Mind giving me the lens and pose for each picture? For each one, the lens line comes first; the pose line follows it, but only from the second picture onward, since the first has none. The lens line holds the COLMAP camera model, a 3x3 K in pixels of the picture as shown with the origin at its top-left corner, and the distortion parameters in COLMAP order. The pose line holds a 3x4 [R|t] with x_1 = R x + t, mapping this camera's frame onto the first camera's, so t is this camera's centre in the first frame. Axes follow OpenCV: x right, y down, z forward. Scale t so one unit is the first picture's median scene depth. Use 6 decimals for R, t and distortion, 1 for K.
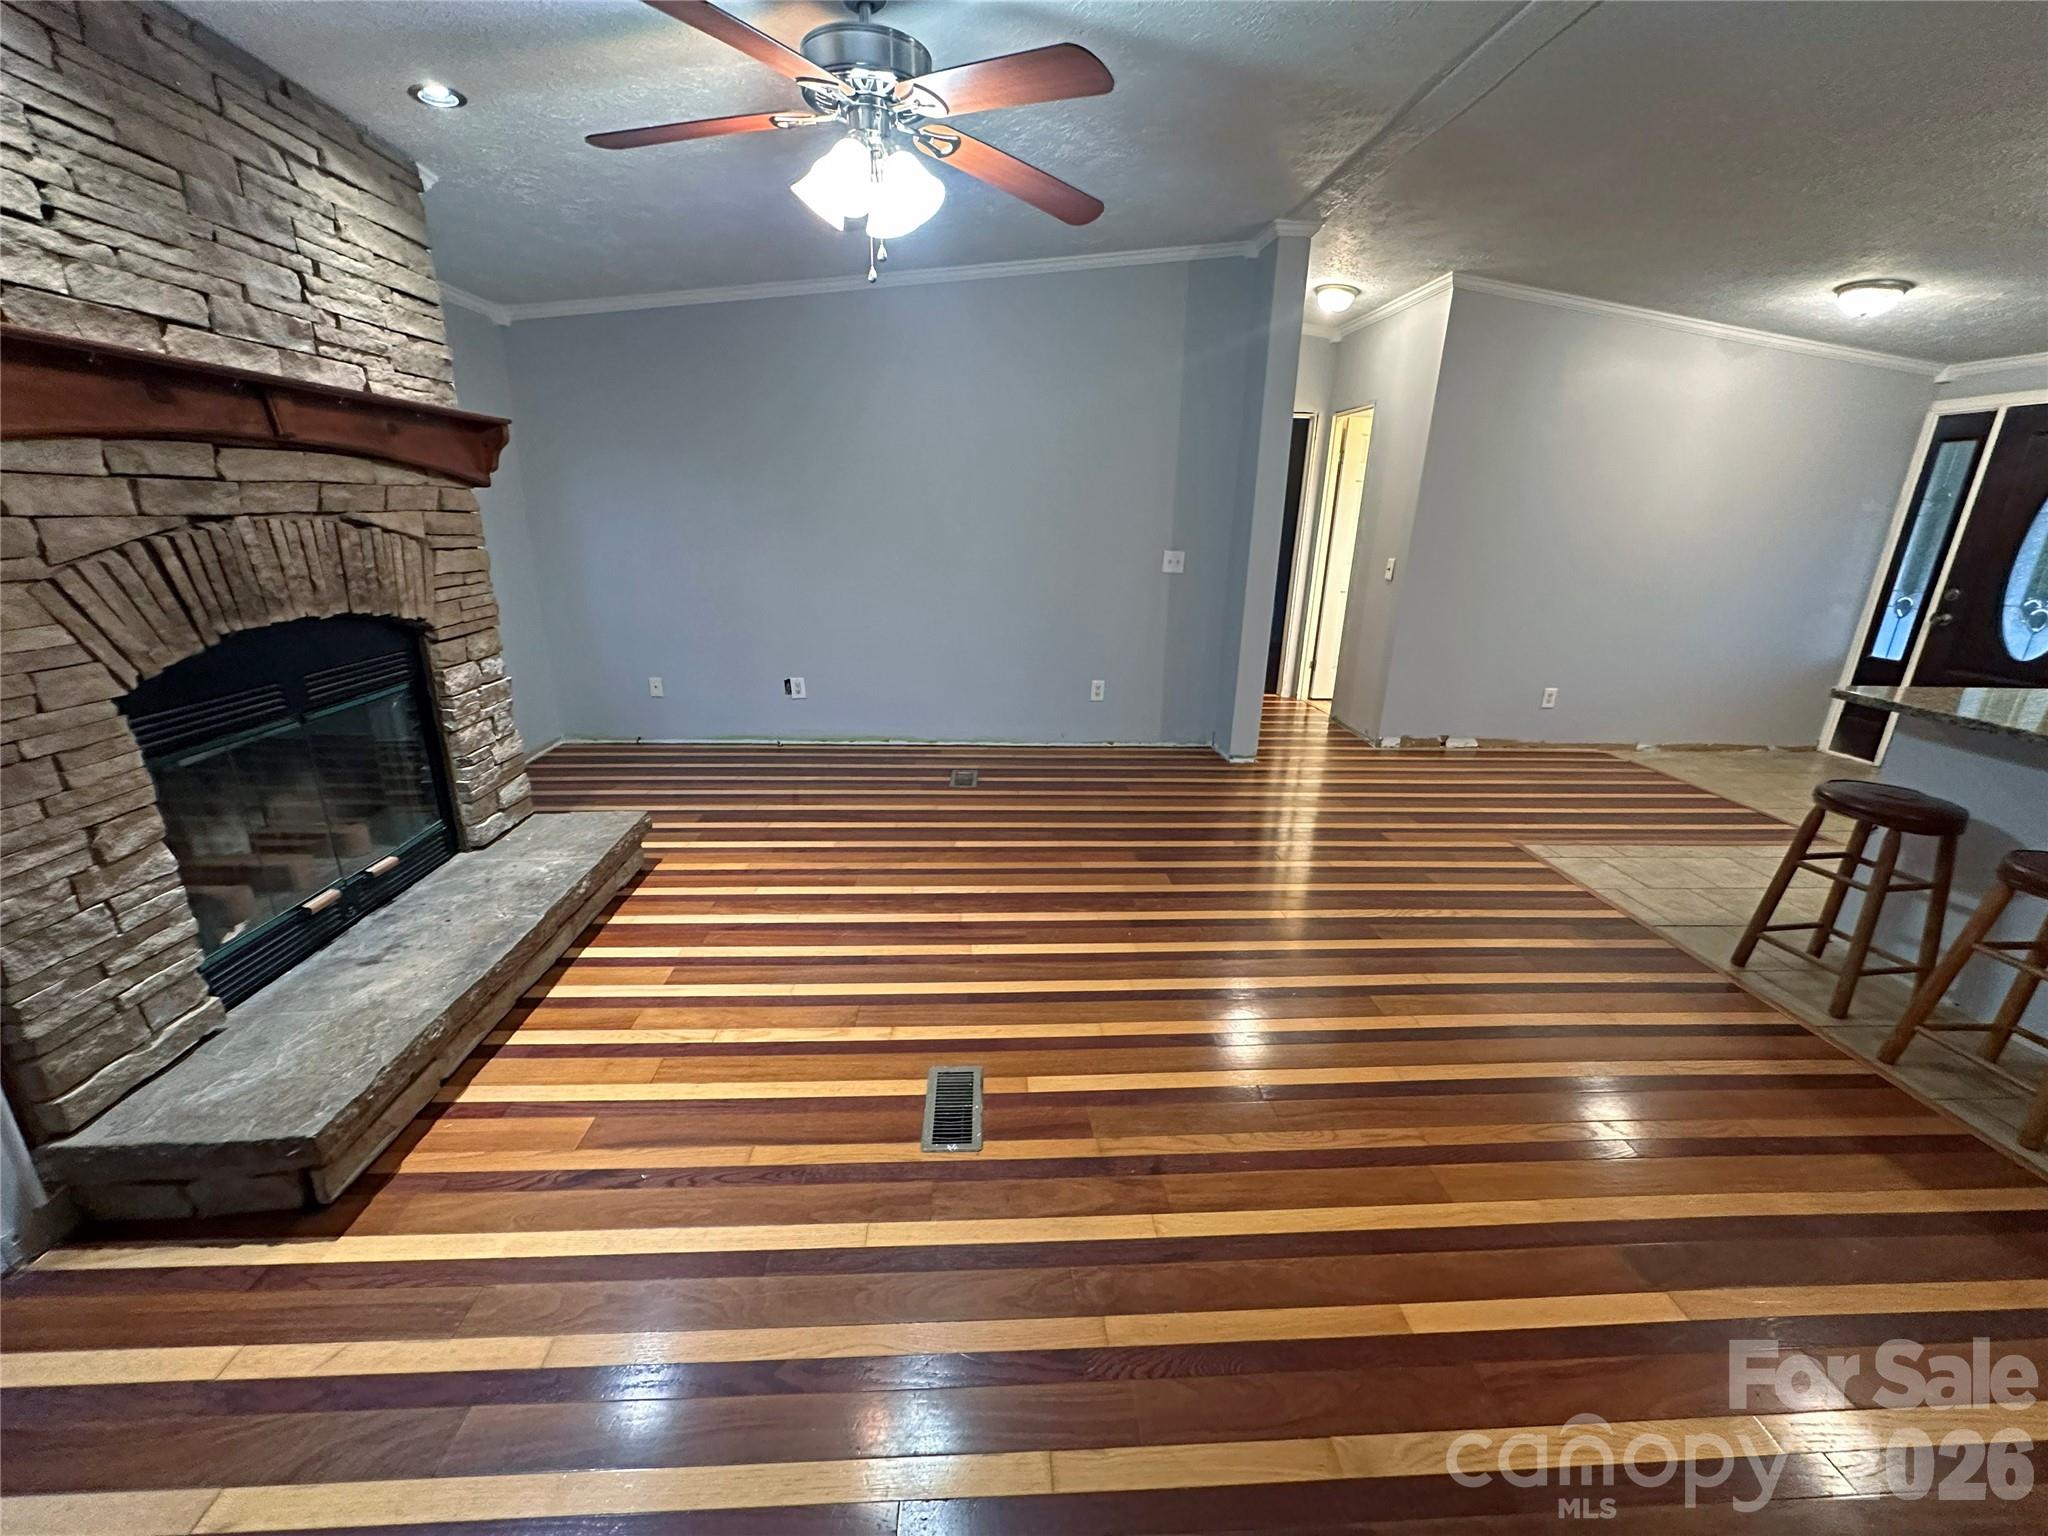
lens RADIAL K [[813.2, 0, 1025.8], [0, 813.2, 765.1], [0, 0, 1]] dist [-0.001786, 0.000166]
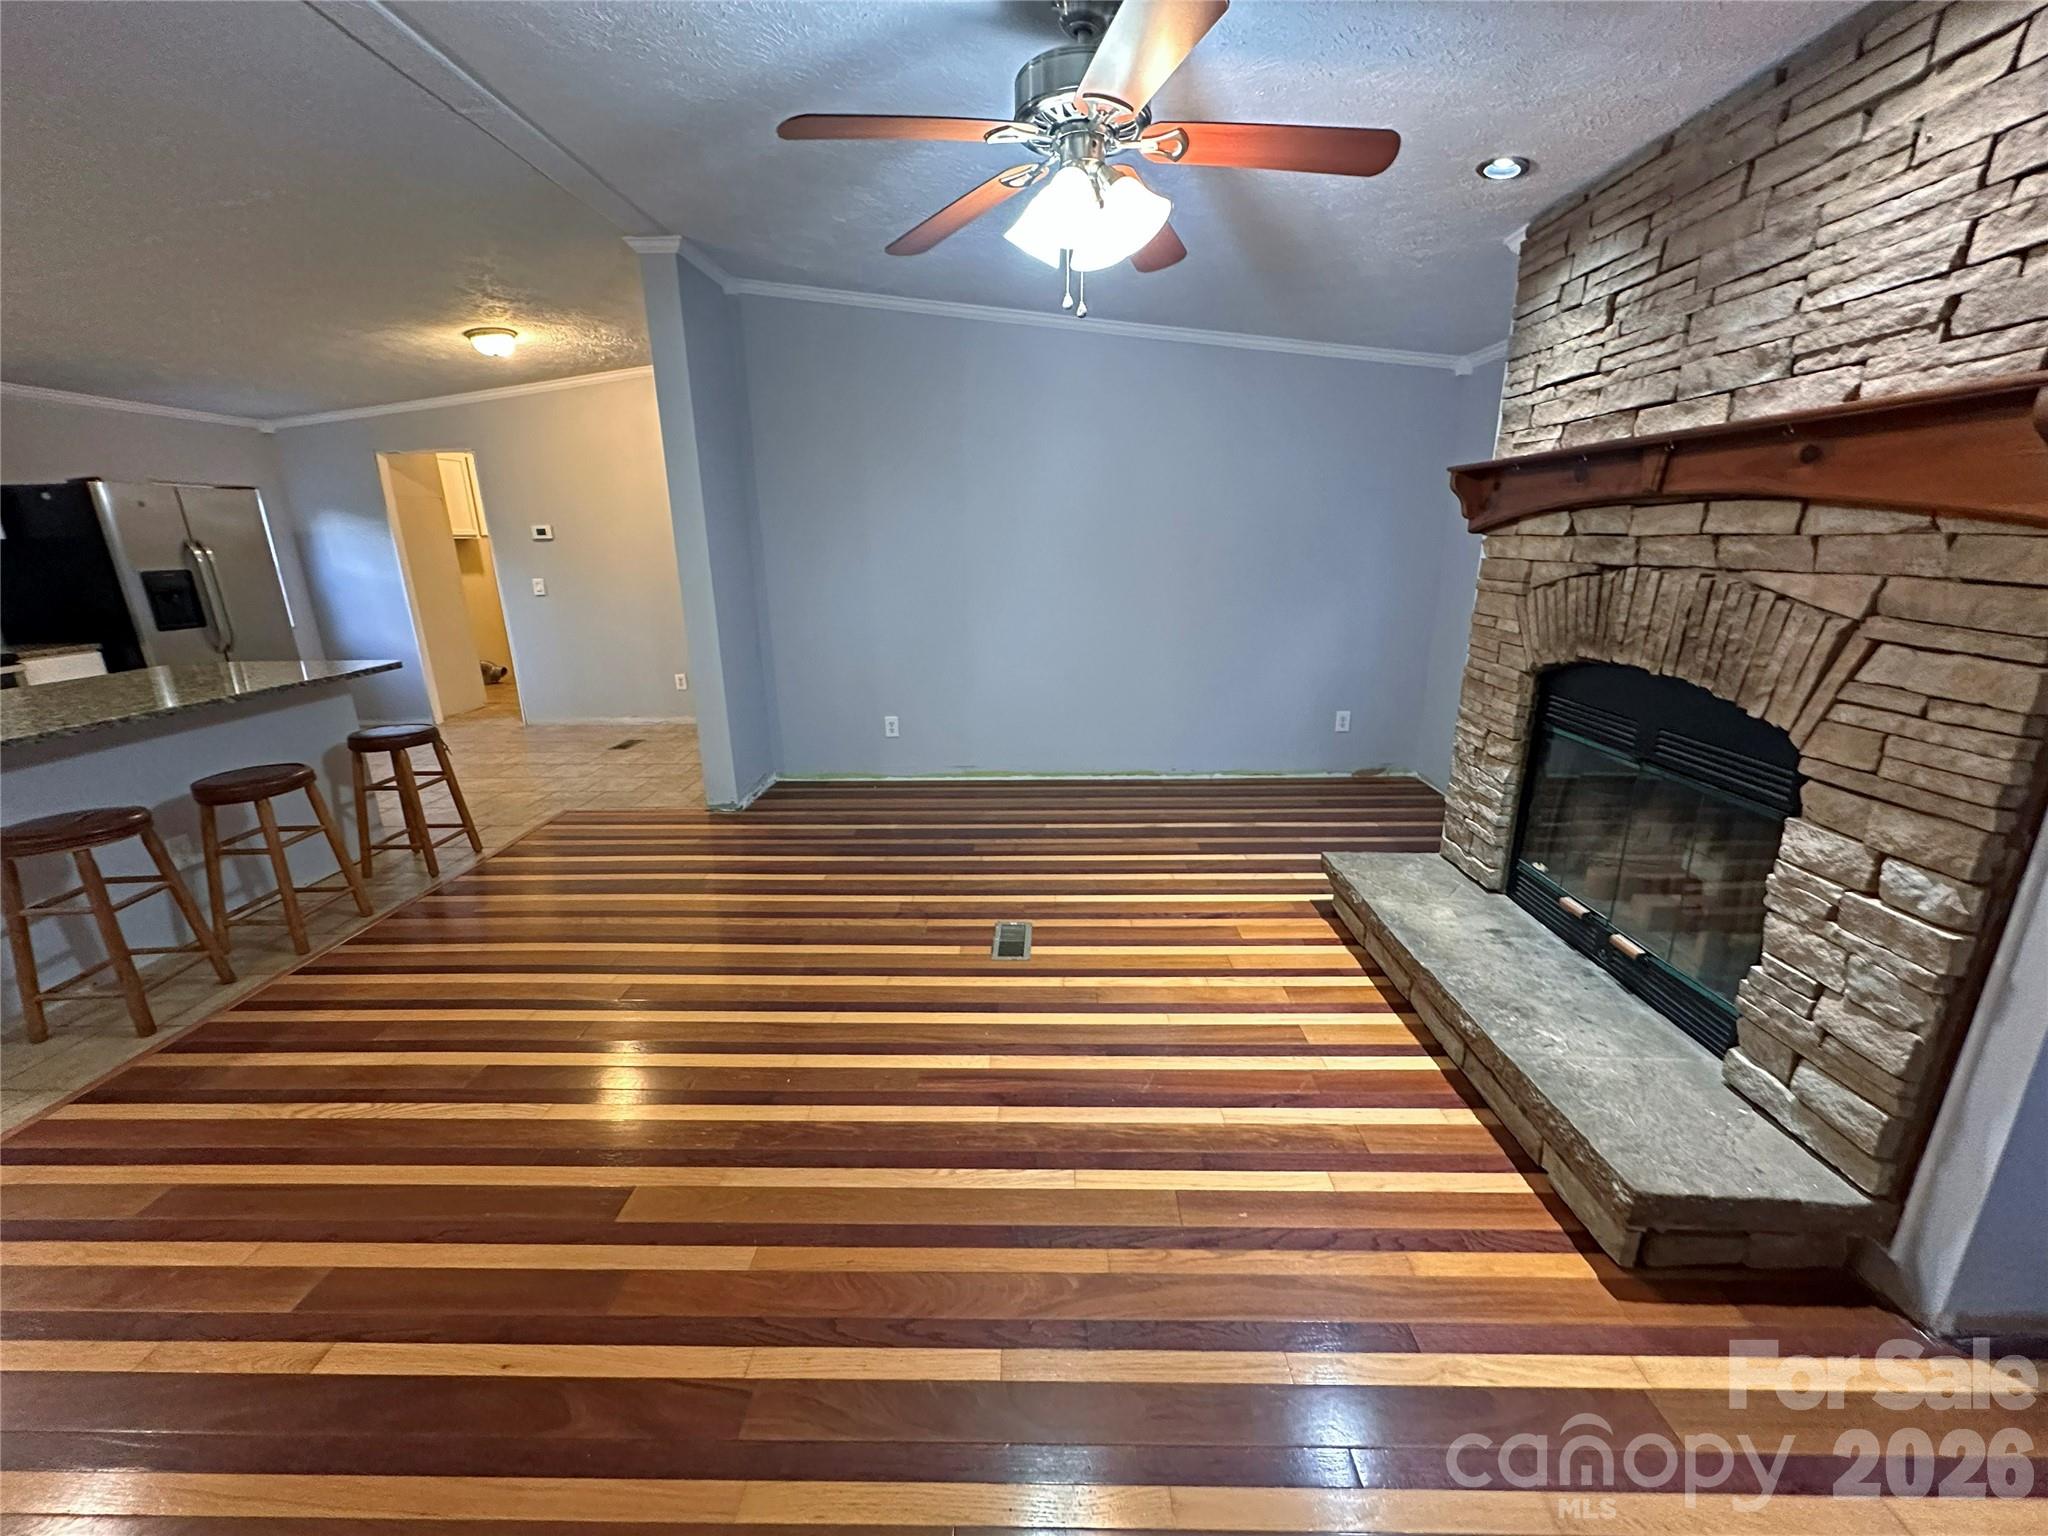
lens RADIAL K [[813.2, 0, 1028.2], [0, 813.2, 768.5], [0, 0, 1]] dist [-0.001786, 0.000166]
pose [[-0.997144, -0.035308, 0.066764, -0.188633], [0.007639, 0.832309, 0.554259, -0.618153], [-0.075138, 0.553186, -0.829662, 1.887426]]
